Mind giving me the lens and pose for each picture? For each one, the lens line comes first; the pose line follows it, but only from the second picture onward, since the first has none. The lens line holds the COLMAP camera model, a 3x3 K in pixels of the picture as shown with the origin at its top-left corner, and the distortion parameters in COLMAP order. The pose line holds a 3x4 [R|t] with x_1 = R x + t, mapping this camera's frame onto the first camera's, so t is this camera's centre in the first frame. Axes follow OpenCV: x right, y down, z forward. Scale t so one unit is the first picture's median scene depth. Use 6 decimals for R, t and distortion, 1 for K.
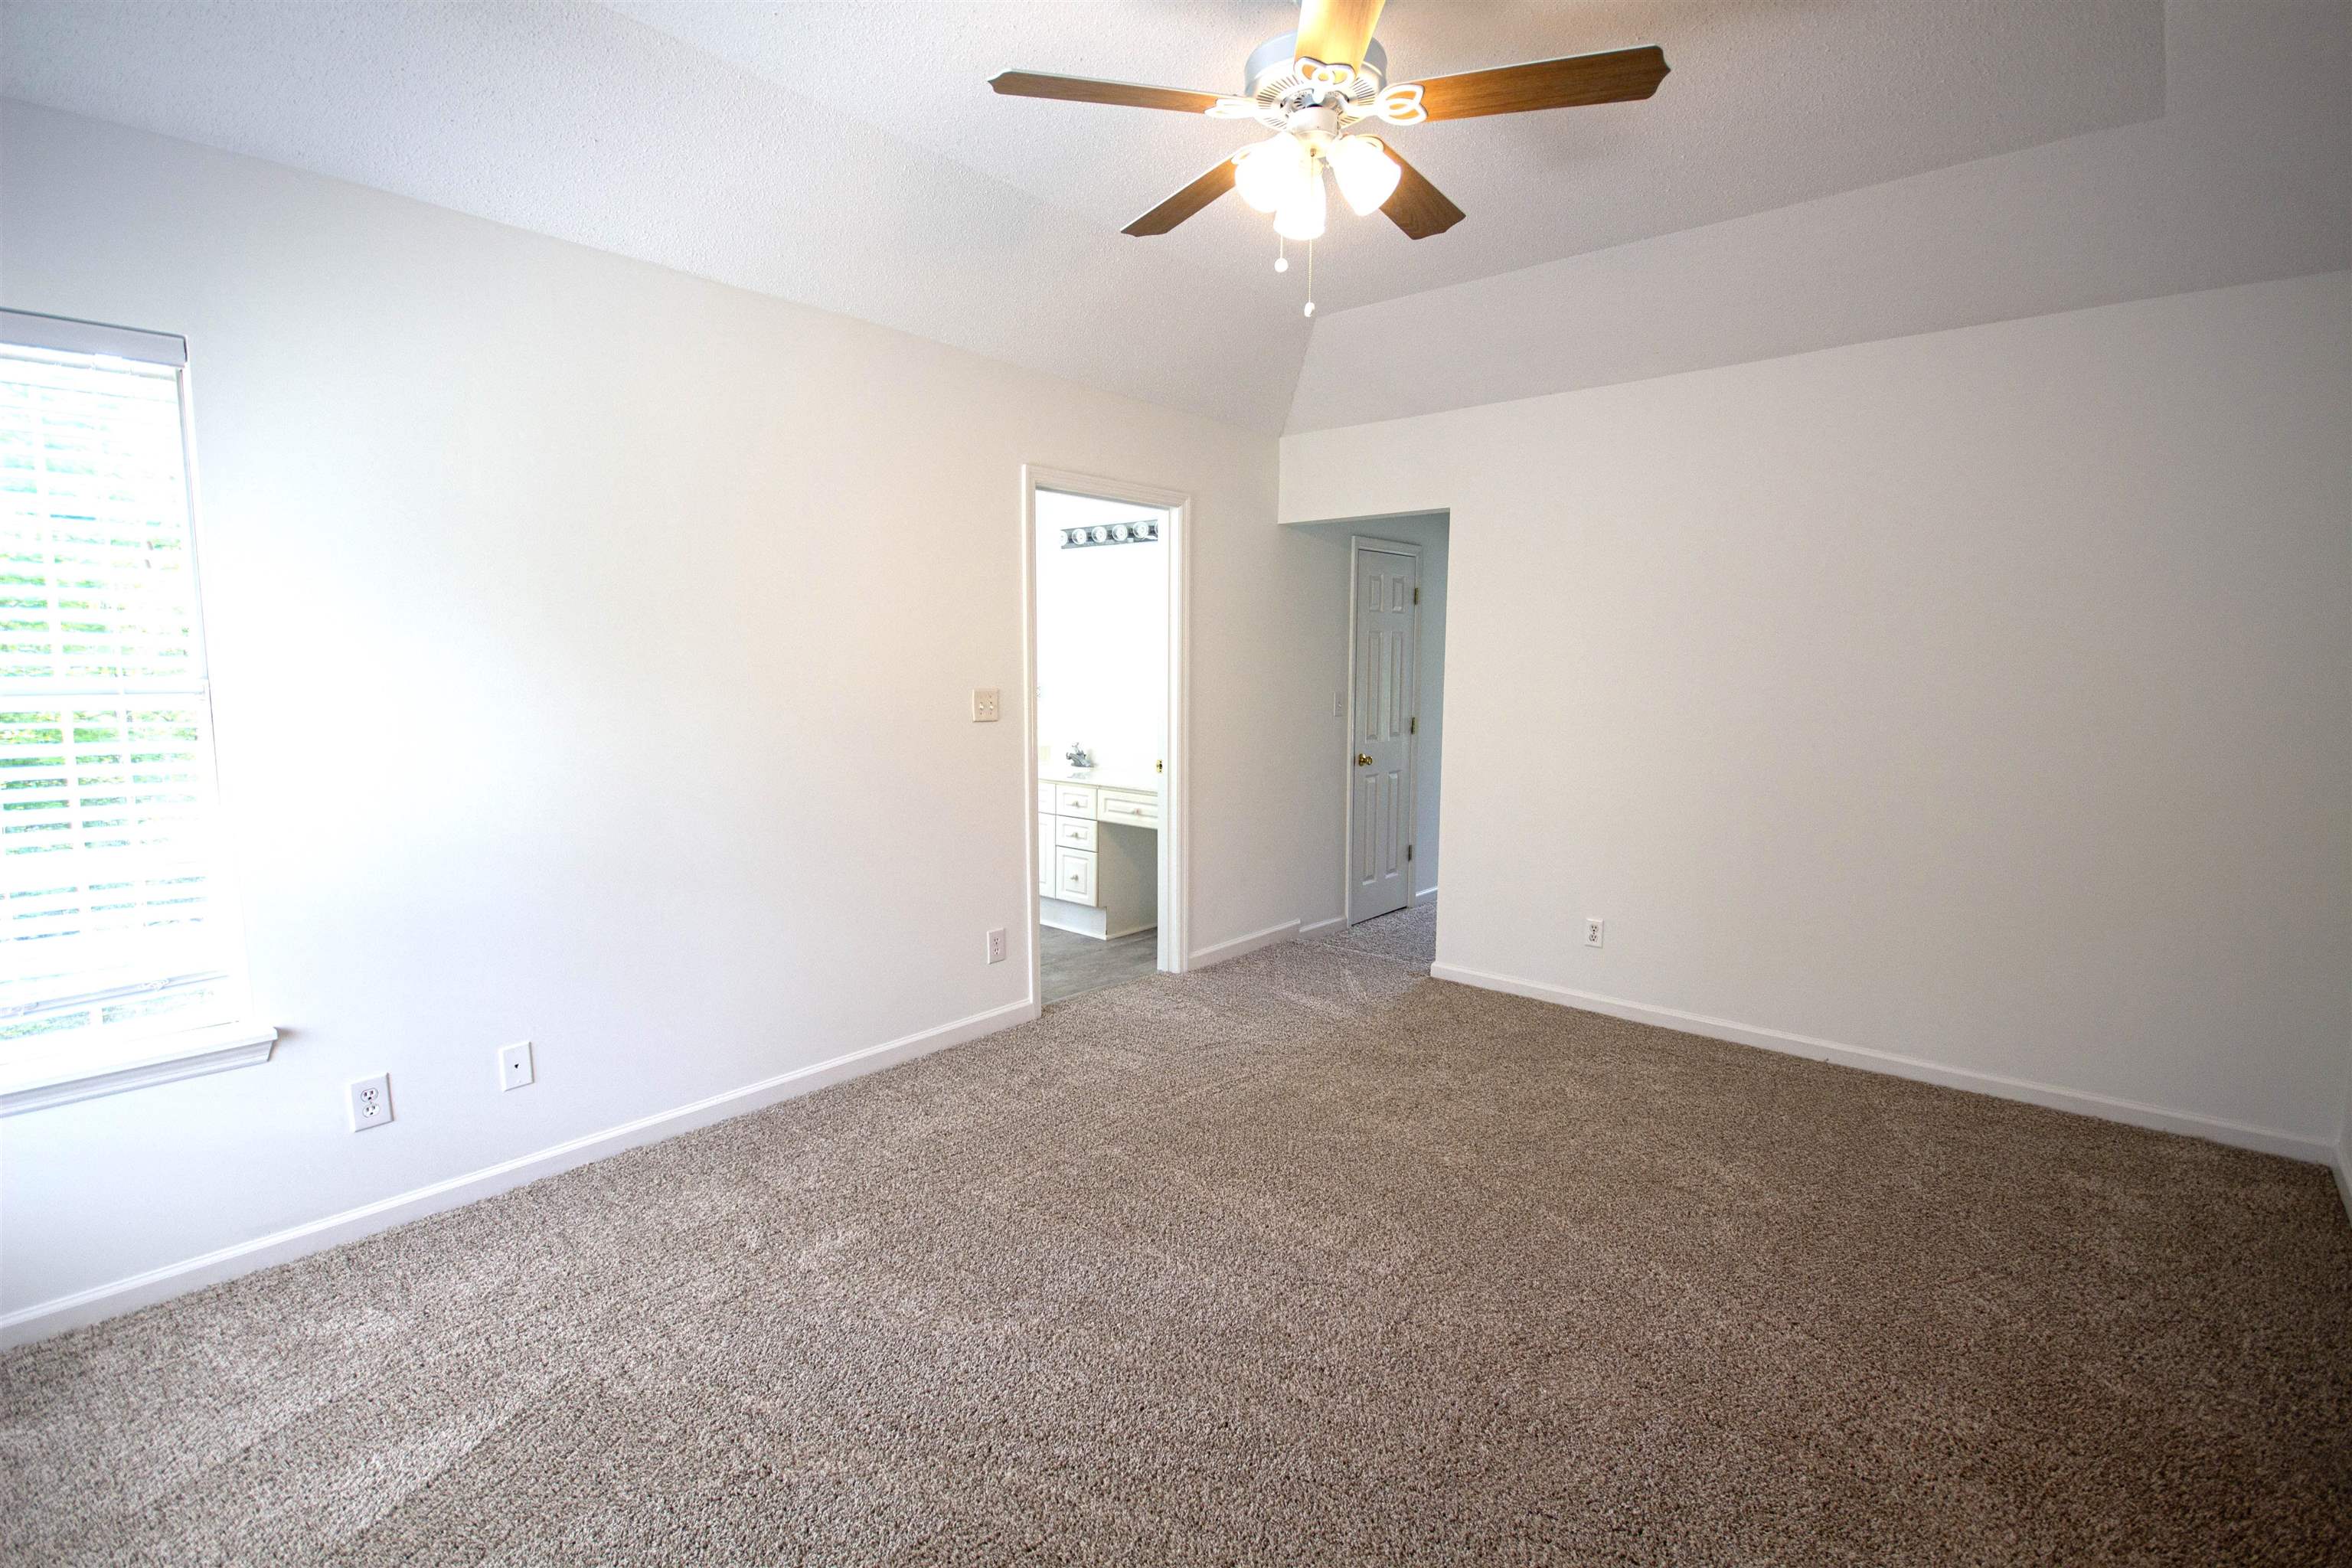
lens RADIAL K [[1094.5, 0, 1170.4], [0, 1094.5, 783.2], [0, 0, 1]] dist [0.002660, -0.004752]
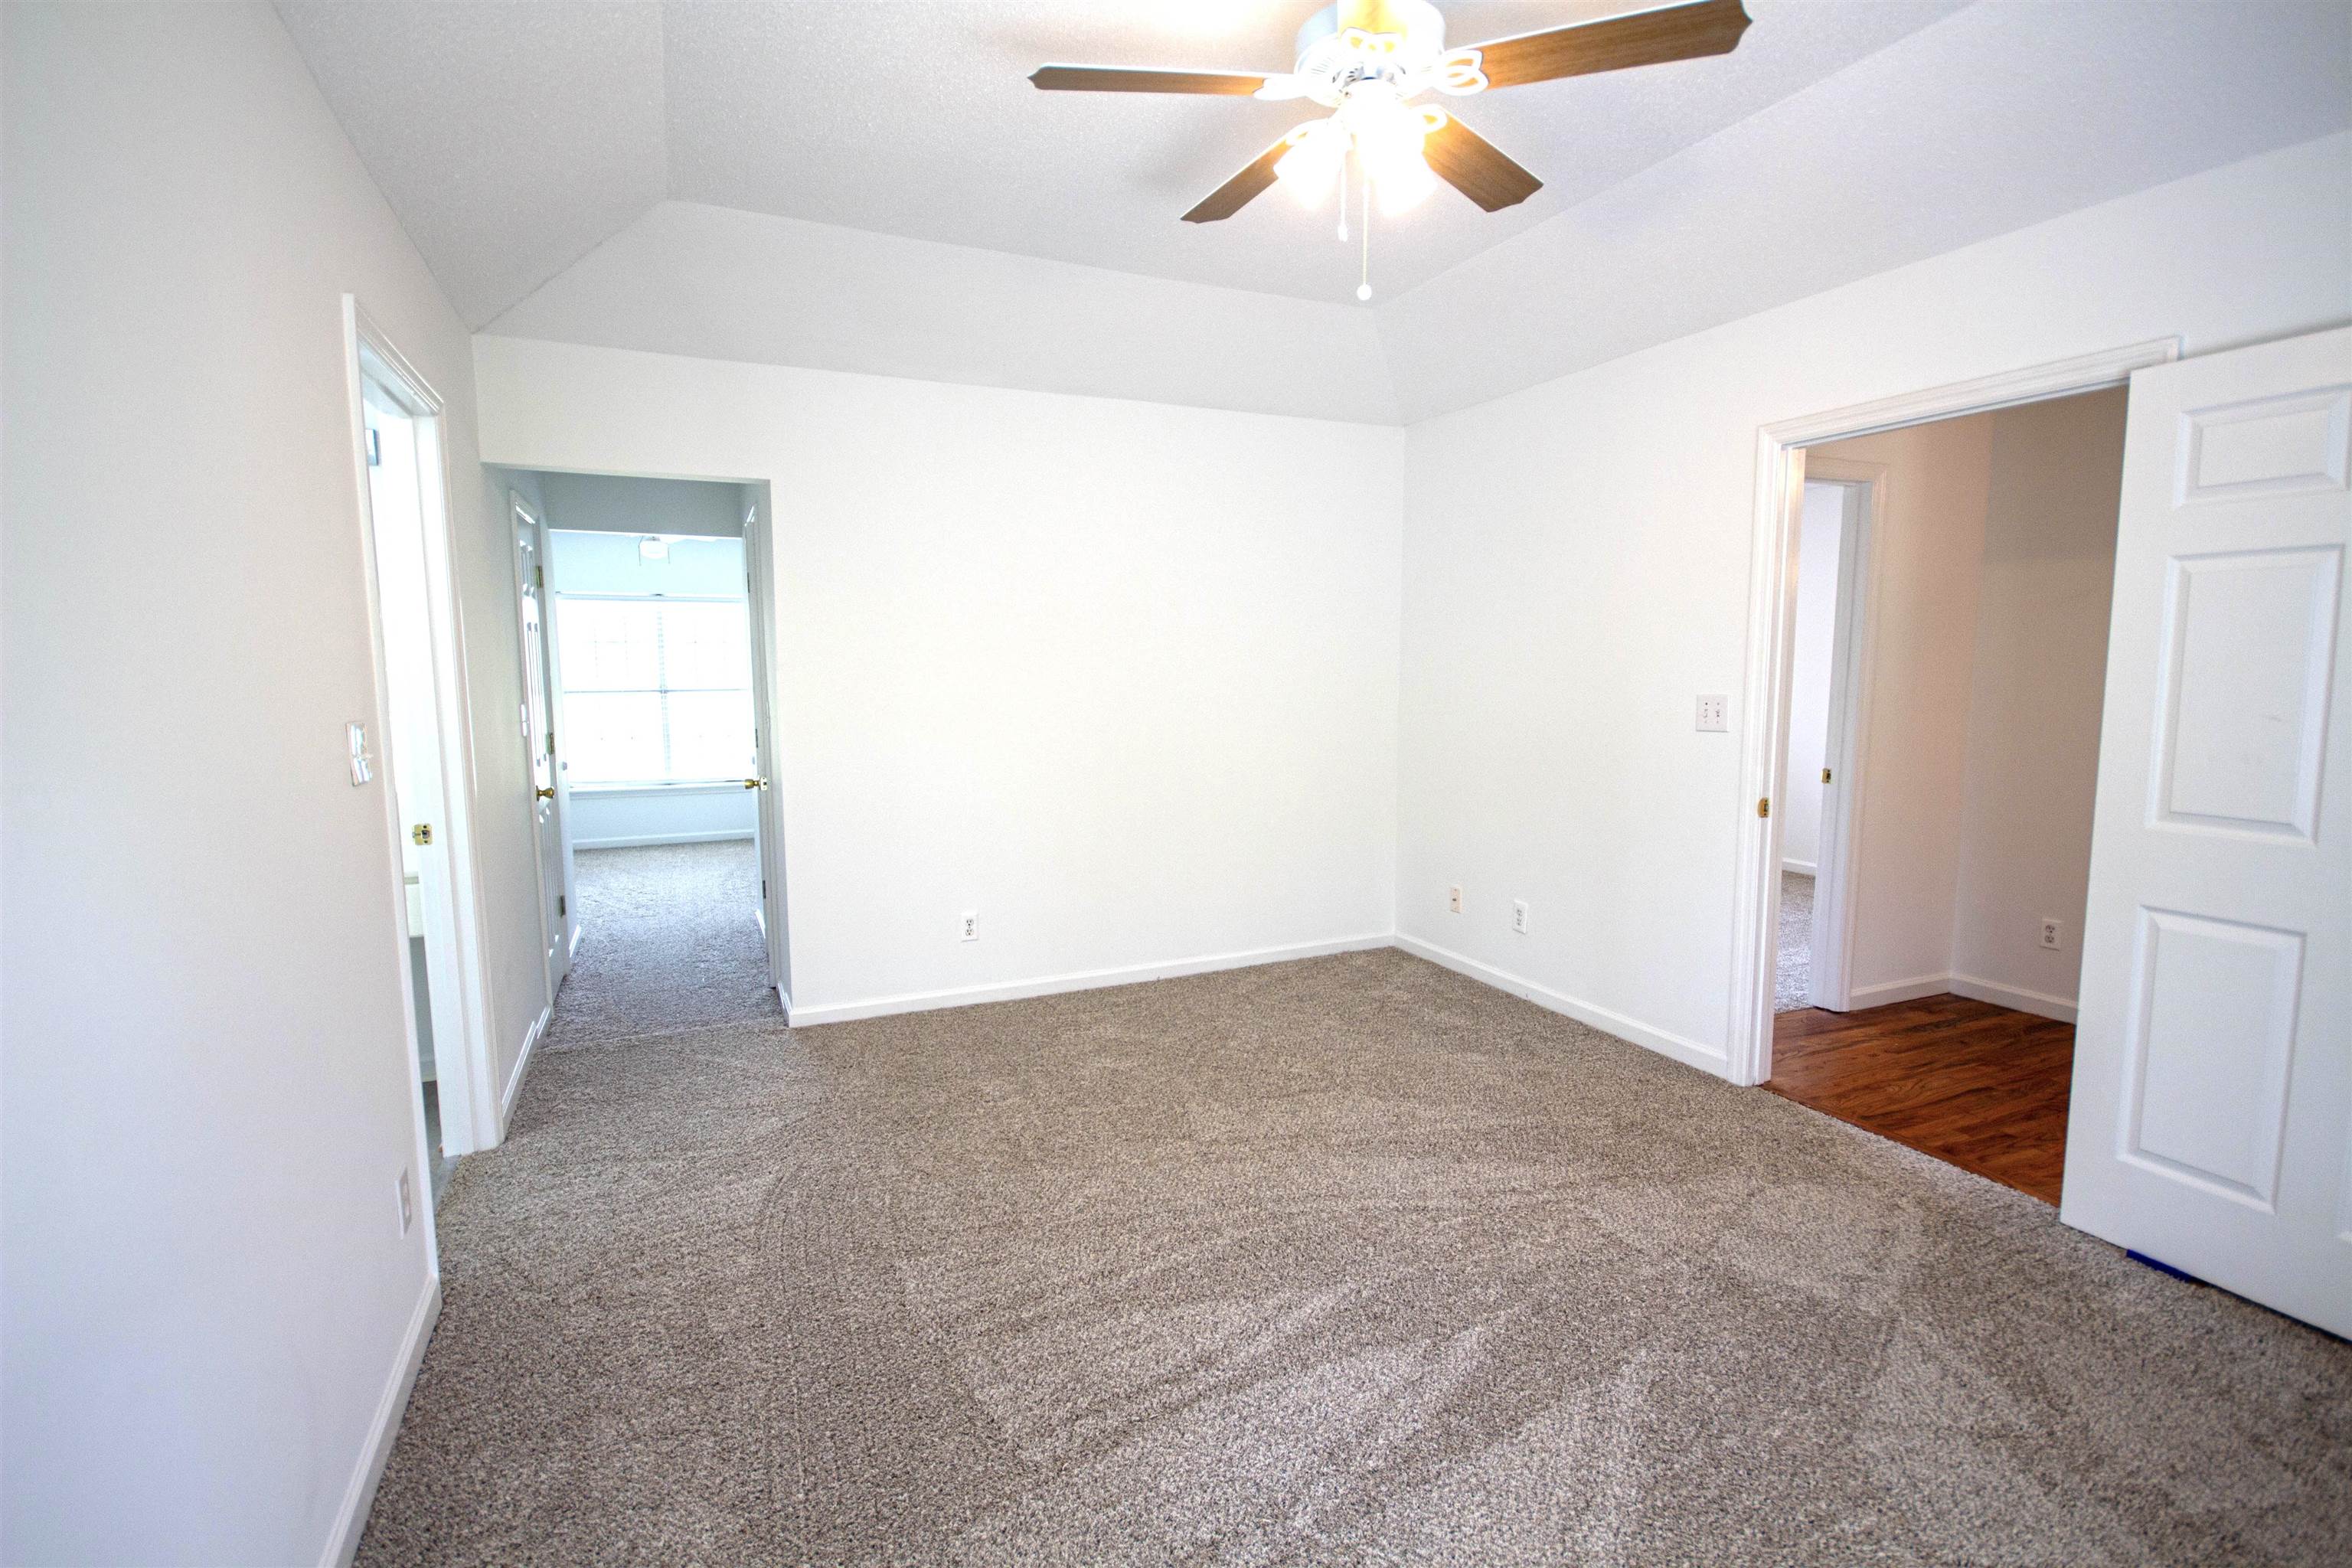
lens RADIAL K [[1094.5, 0, 1173.0], [0, 1094.5, 779.5], [0, 0, 1]] dist [0.002660, -0.004752]
pose [[0.409956, -0.108816, 0.905591, -0.436314], [0.107167, 0.991728, 0.070652, -0.049475], [-0.905788, 0.068085, 0.418226, 0.395725]]
